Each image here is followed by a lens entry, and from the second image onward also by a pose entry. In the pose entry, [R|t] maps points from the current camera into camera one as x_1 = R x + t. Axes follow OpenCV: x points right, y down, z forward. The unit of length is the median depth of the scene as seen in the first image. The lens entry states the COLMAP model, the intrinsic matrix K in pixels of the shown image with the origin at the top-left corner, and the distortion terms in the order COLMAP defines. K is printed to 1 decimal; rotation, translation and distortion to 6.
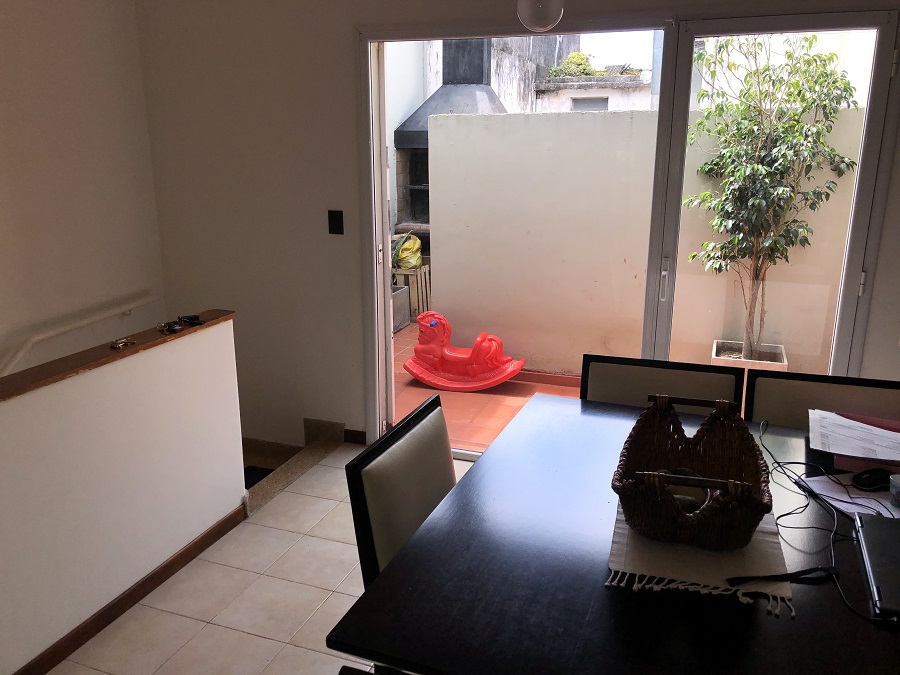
lens RADIAL K [[740.2, 0, 452.0], [0, 740.2, 339.3], [0, 0, 1]] dist [0.001426, -0.000138]
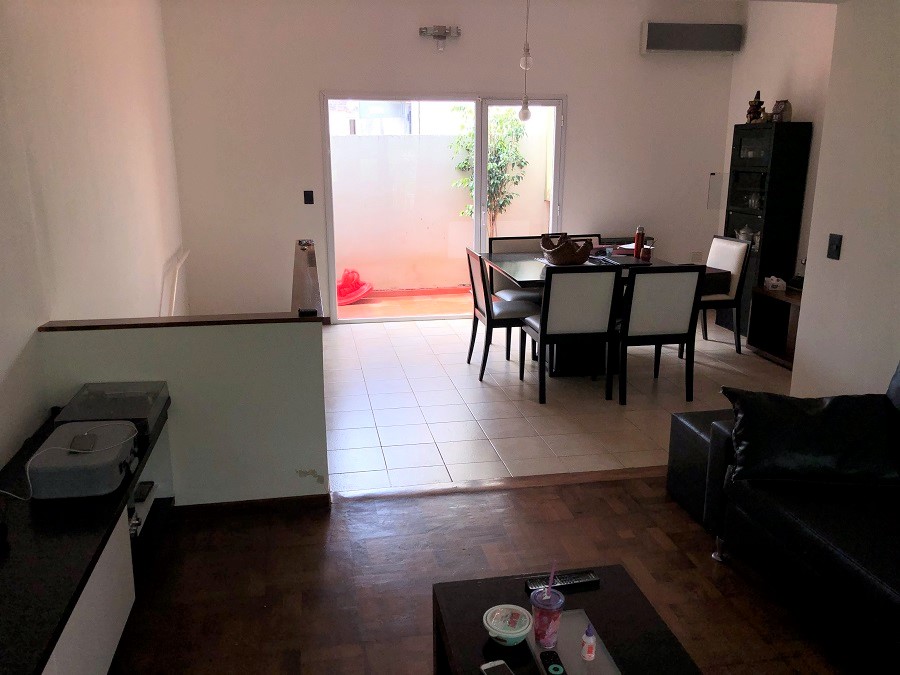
lens RADIAL K [[740.2, 0, 449.1], [0, 740.2, 336.0], [0, 0, 1]] dist [0.001426, -0.000138]
pose [[0.843339, -0.131582, 0.521023, -0.825671], [0.144447, 0.989382, 0.016058, 0.187879], [-0.517604, 0.061718, 0.853391, -0.658250]]
